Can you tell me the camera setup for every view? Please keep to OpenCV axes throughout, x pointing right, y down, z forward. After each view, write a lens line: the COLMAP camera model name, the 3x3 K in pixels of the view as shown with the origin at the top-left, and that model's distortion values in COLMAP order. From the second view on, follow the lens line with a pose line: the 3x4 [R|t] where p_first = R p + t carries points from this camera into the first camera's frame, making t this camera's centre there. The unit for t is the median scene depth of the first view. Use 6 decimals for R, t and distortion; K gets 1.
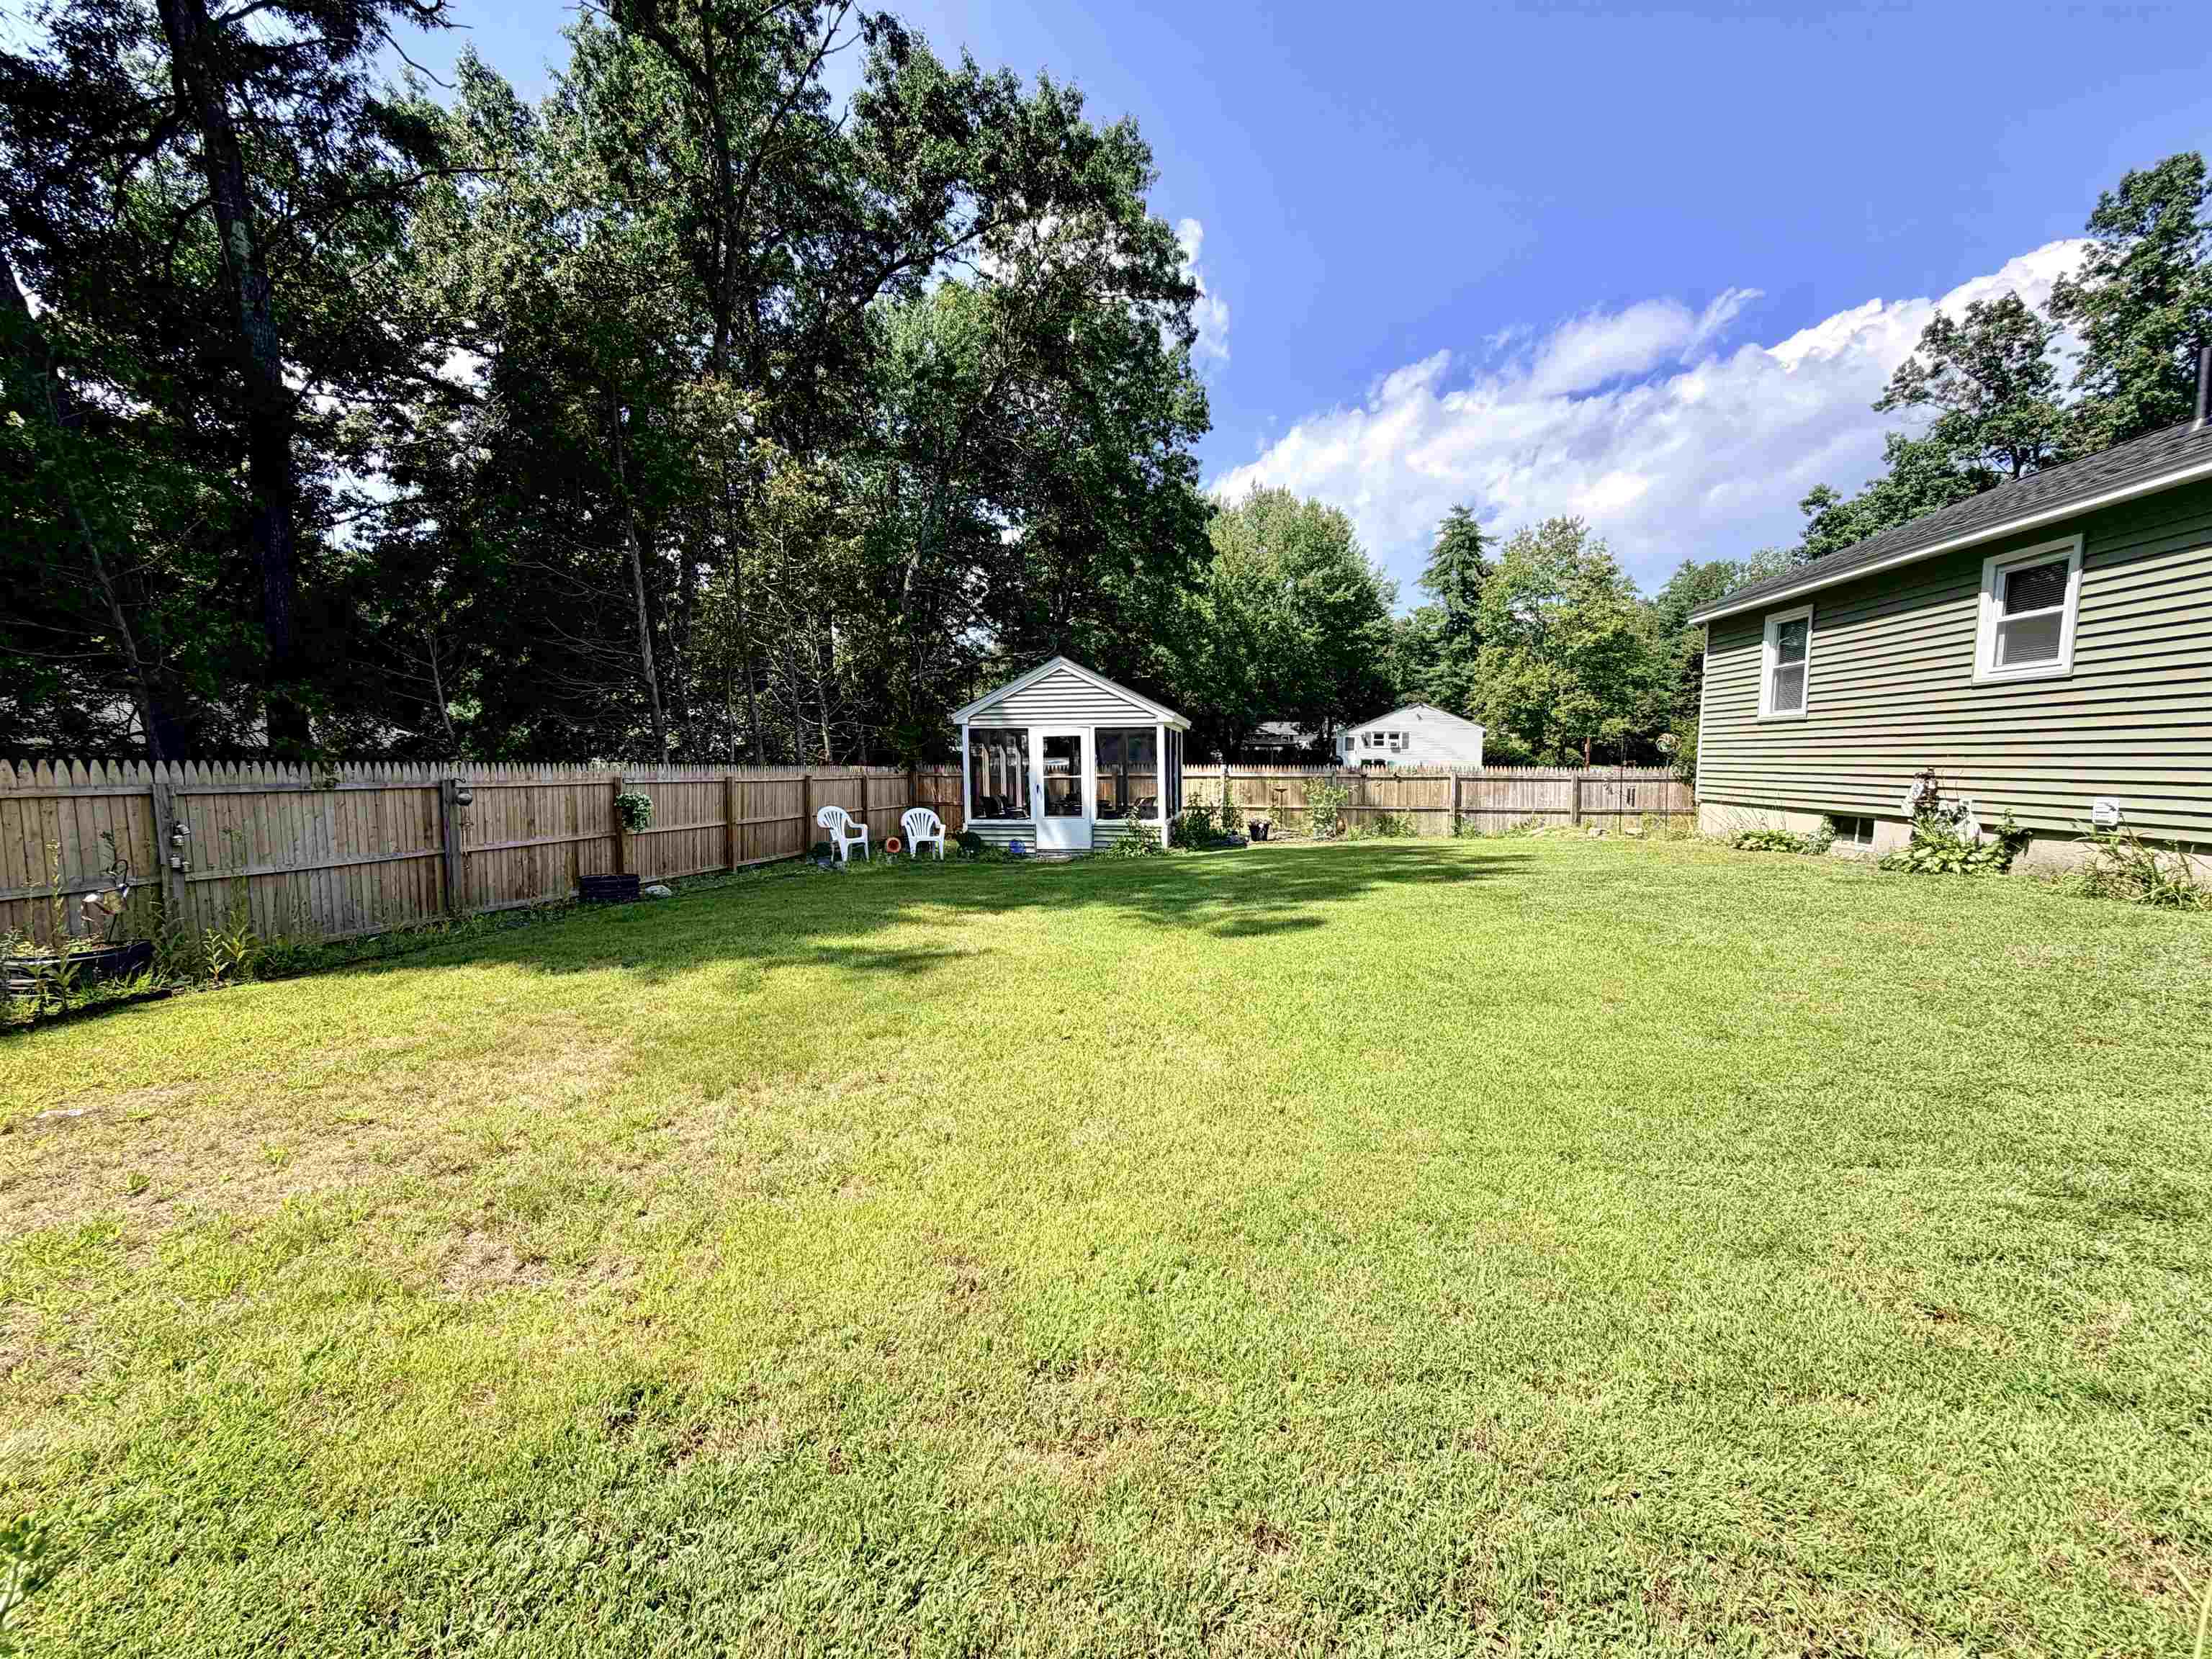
lens RADIAL K [[884.2, 0, 1115.6], [0, 884.2, 831.9], [0, 0, 1]] dist [0.000856, -0.000502]
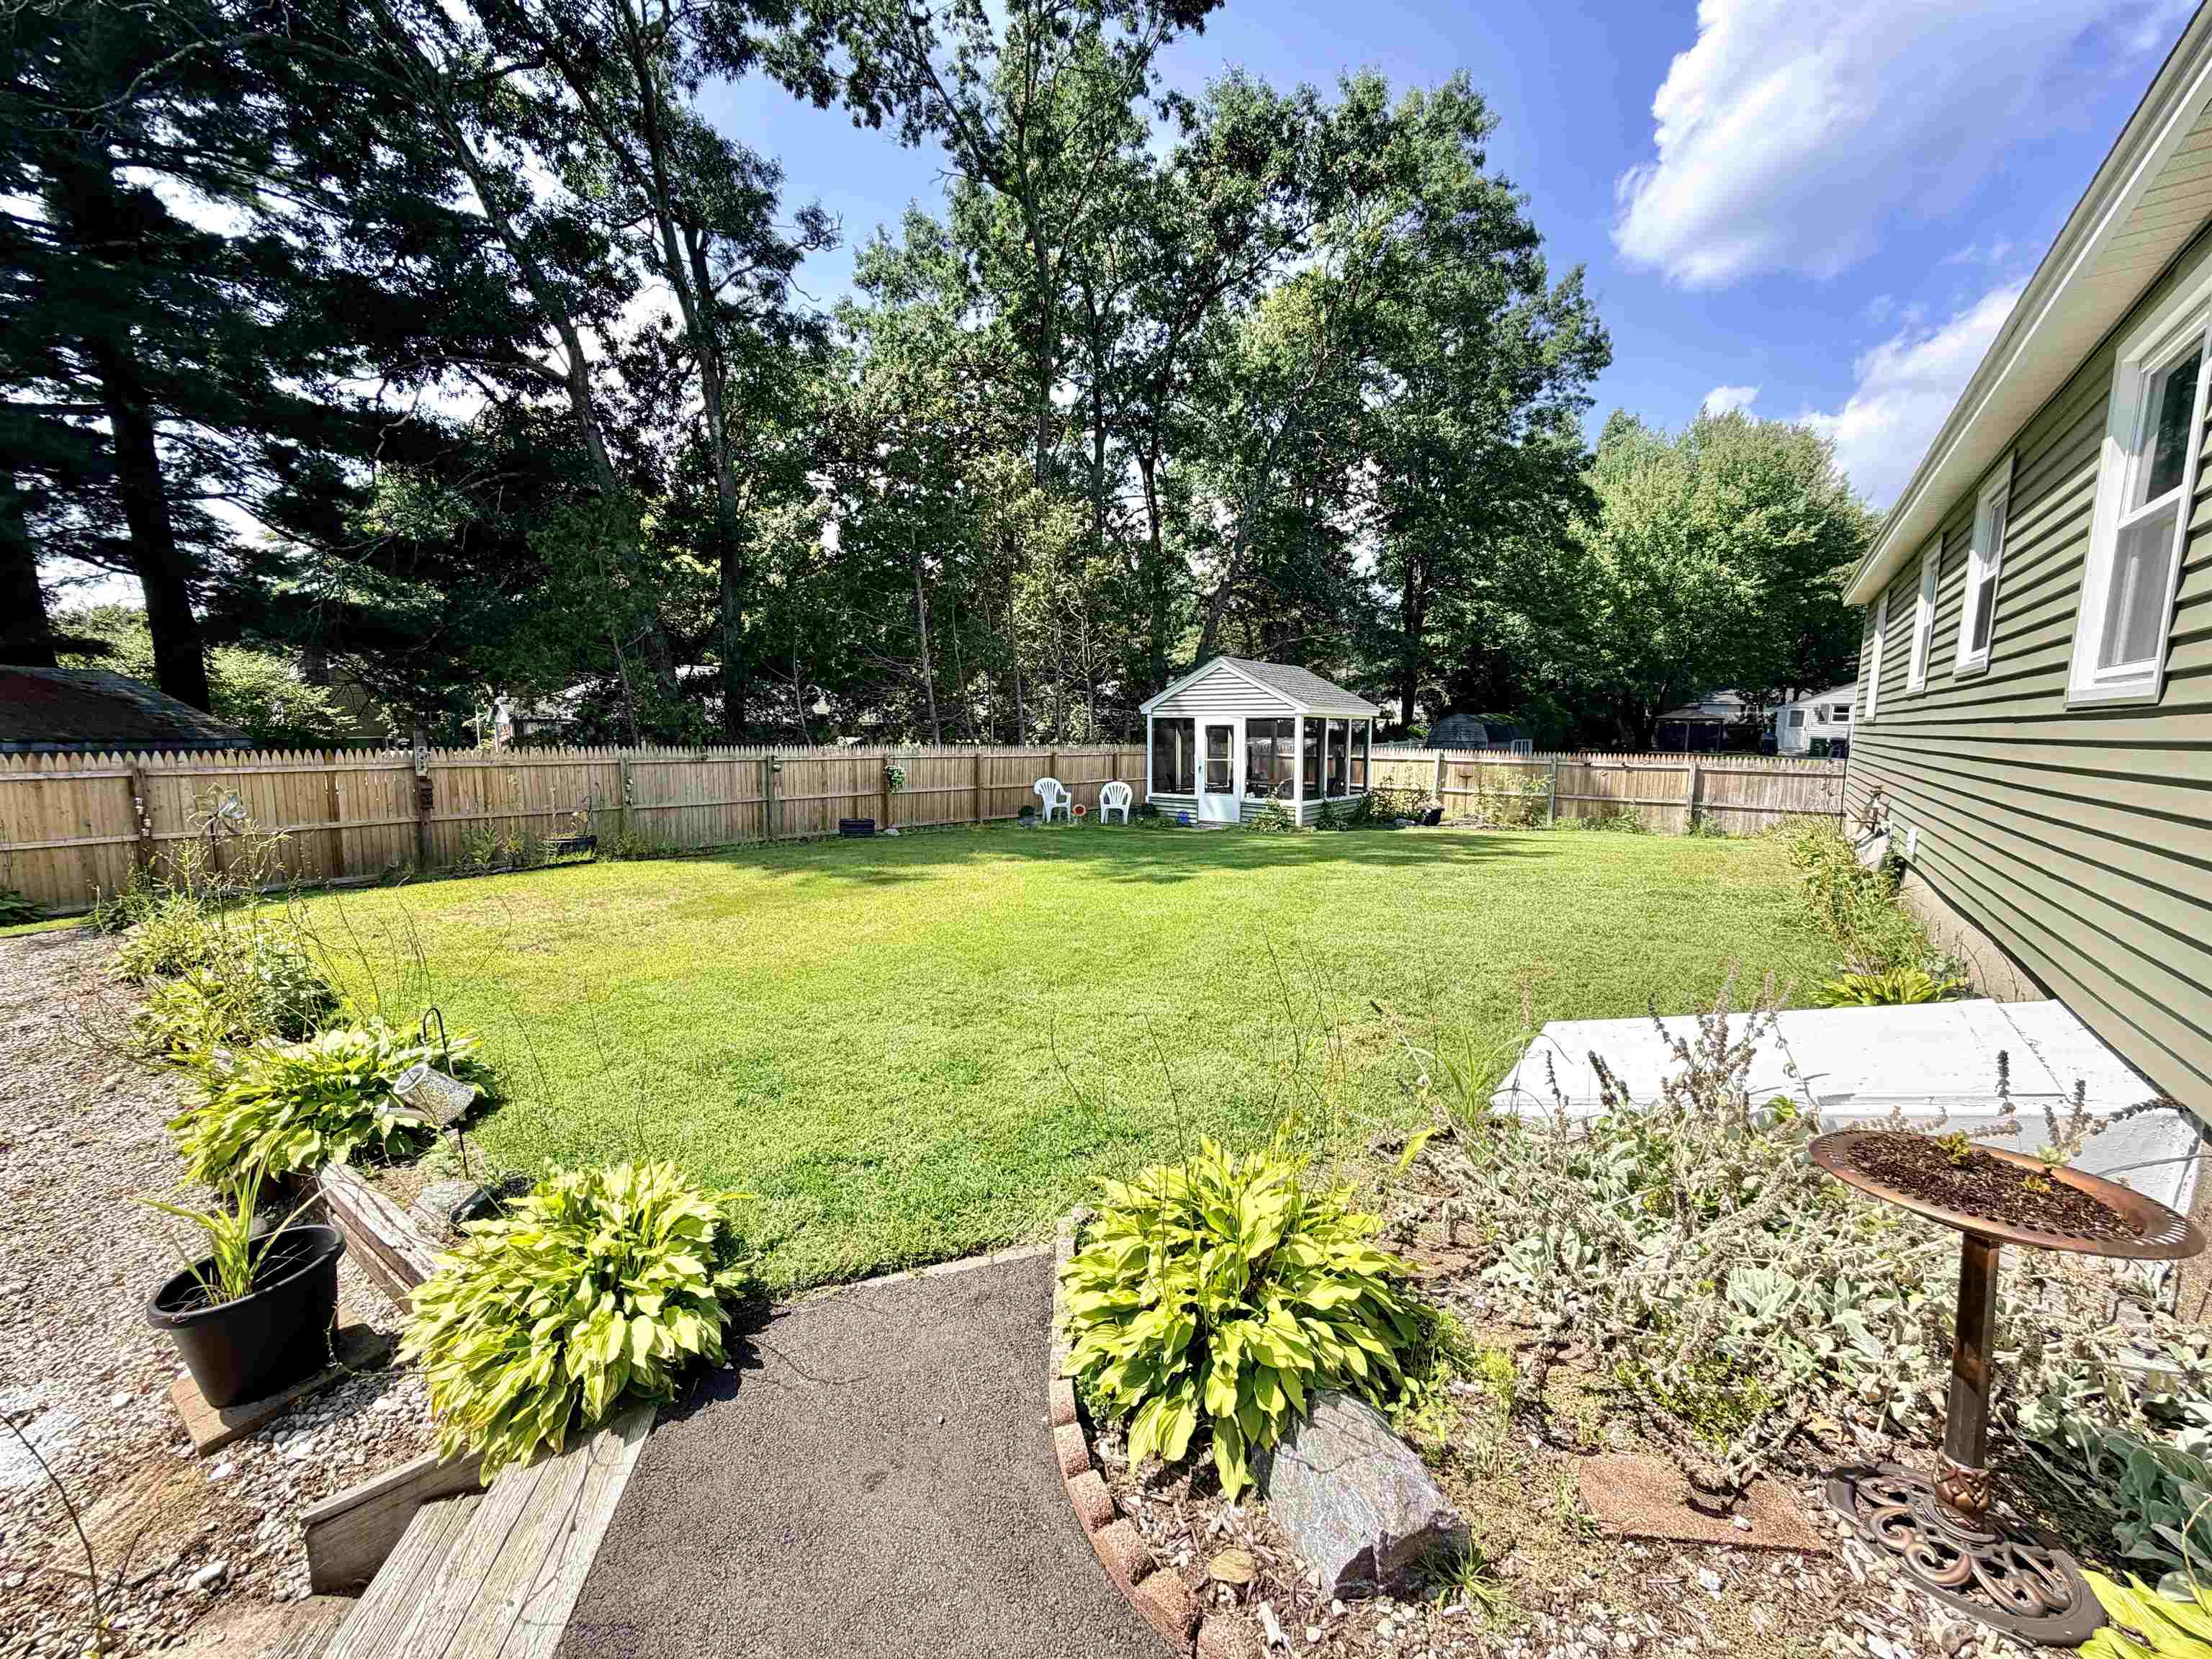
lens RADIAL K [[884.2, 0, 1121.0], [0, 884.2, 838.2], [0, 0, 1]] dist [0.000856, -0.000502]
pose [[0.887530, 0.066903, -0.455866, 0.223931], [-0.046886, 0.997380, 0.055091, -0.010565], [0.458357, -0.027521, 0.888342, -0.065270]]
